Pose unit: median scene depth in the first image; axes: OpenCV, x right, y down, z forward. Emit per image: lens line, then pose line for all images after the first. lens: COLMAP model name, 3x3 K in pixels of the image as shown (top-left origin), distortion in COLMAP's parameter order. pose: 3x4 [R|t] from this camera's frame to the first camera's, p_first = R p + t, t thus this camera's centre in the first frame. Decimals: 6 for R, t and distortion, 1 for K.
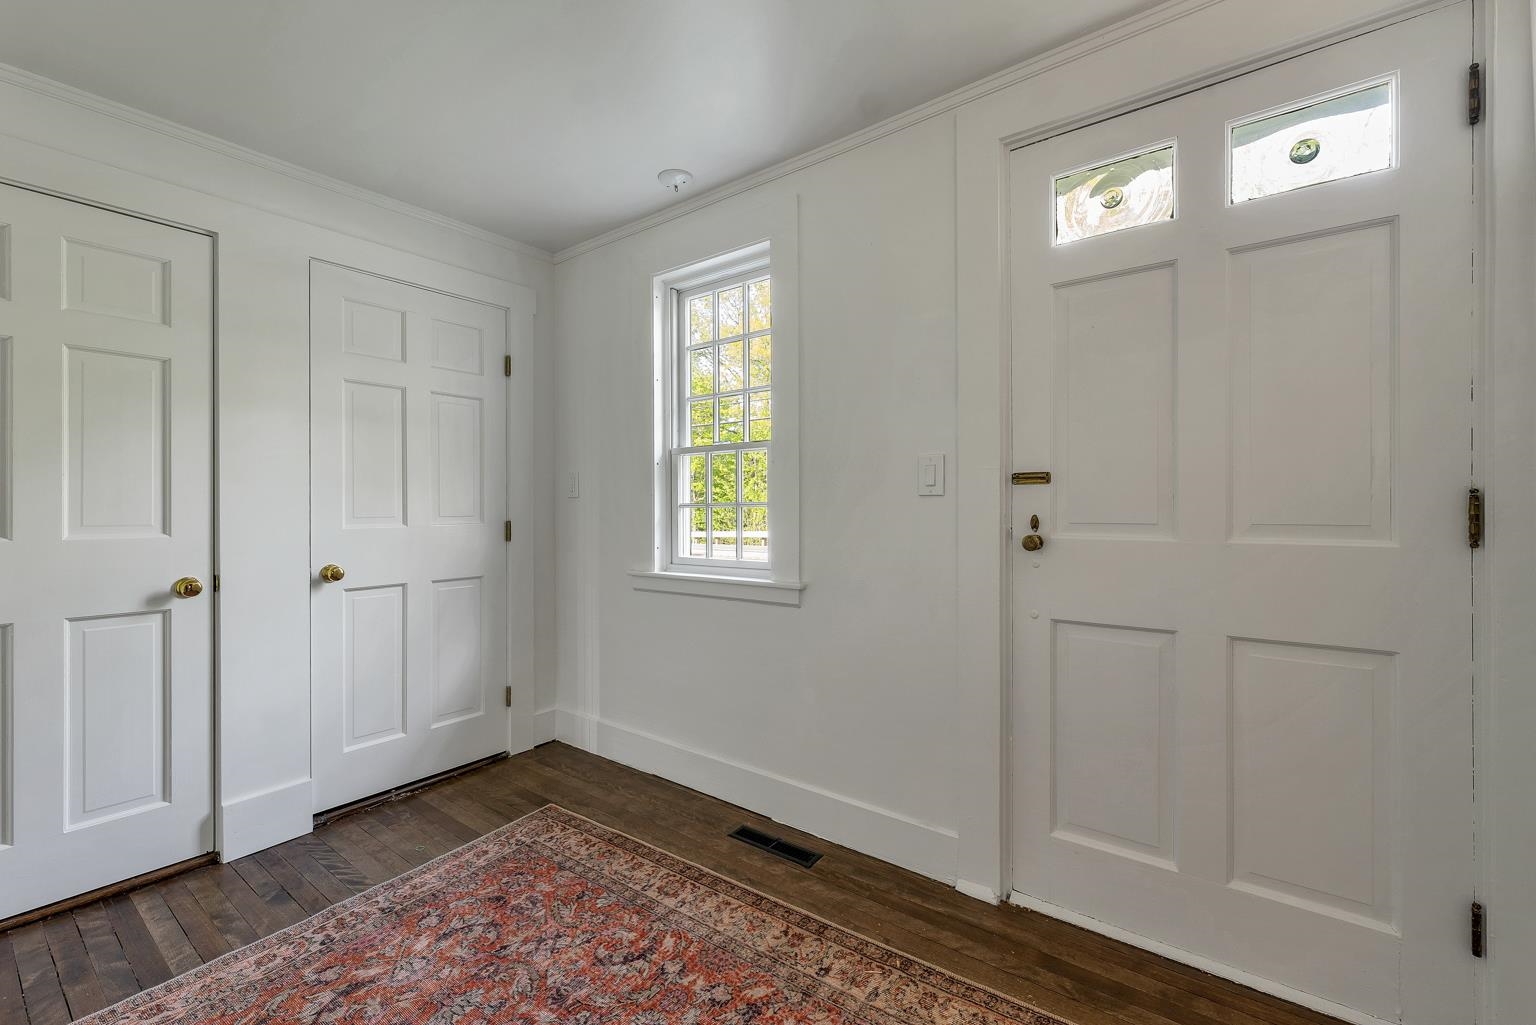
lens RADIAL K [[640.7, 0, 768.0], [0, 640.7, 512.5], [0, 0, 1]] dist [0.000621, 0.000062]
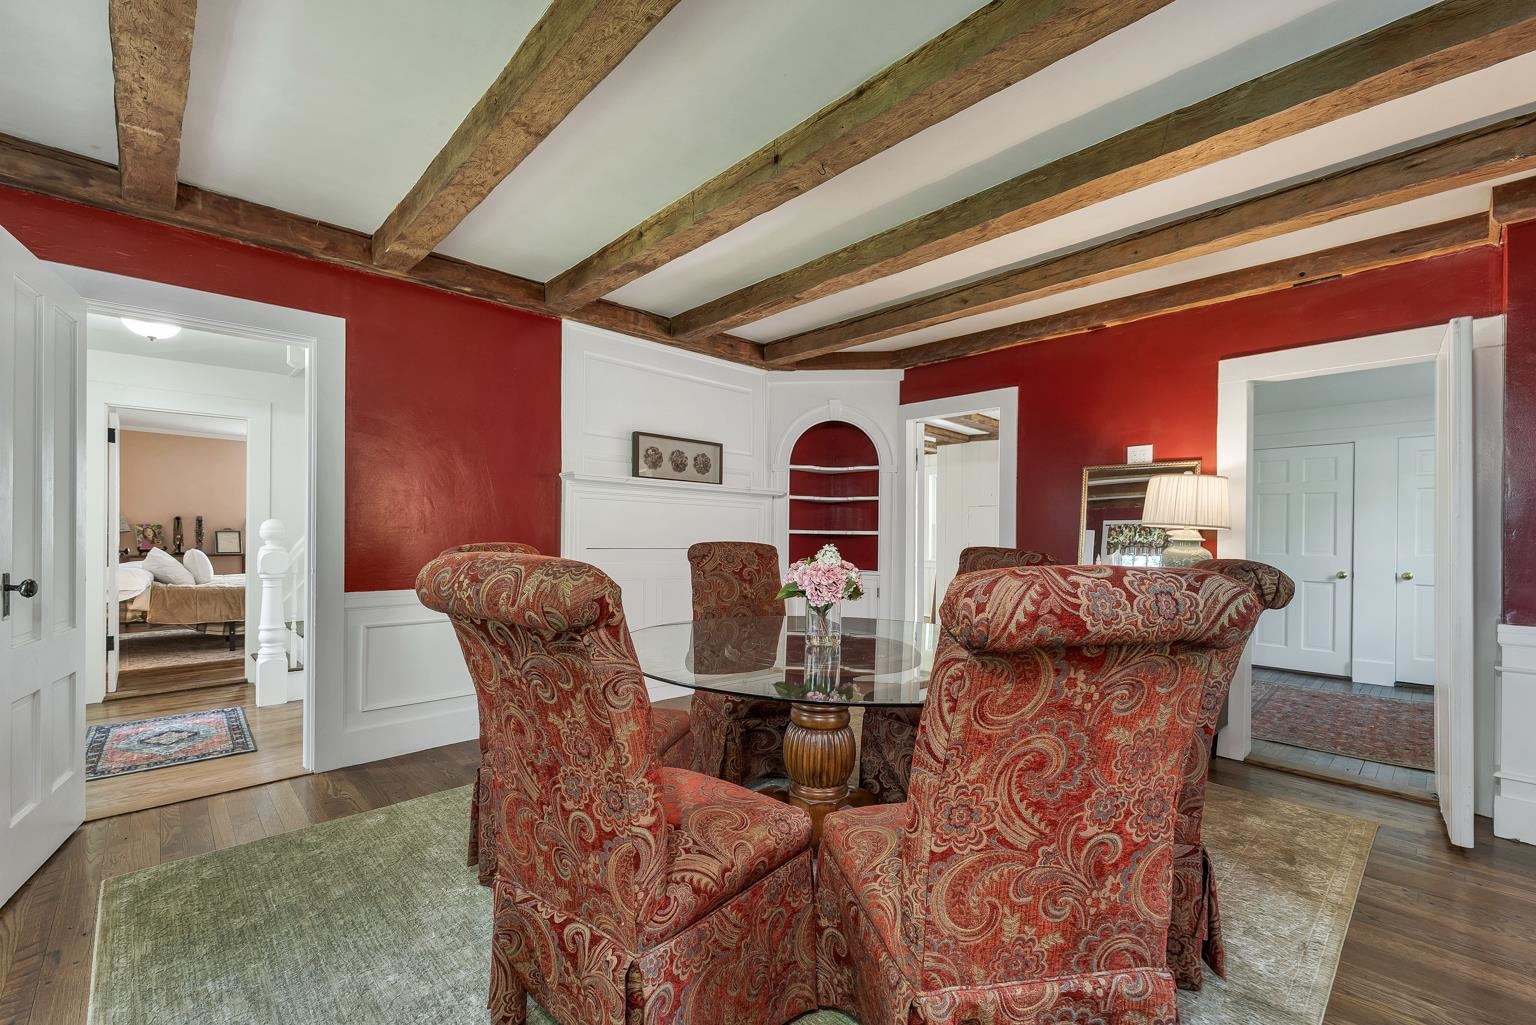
lens RADIAL K [[654.9, 0, 768.9], [0, 654.9, 533.0], [0, 0, 1]] dist [-0.000126, 0.000008]
pose [[-0.162422, 0.003633, -0.986715, 2.206585], [-0.010329, 0.999932, 0.005382, -0.051728], [0.986667, 0.011065, -0.162373, -0.940391]]
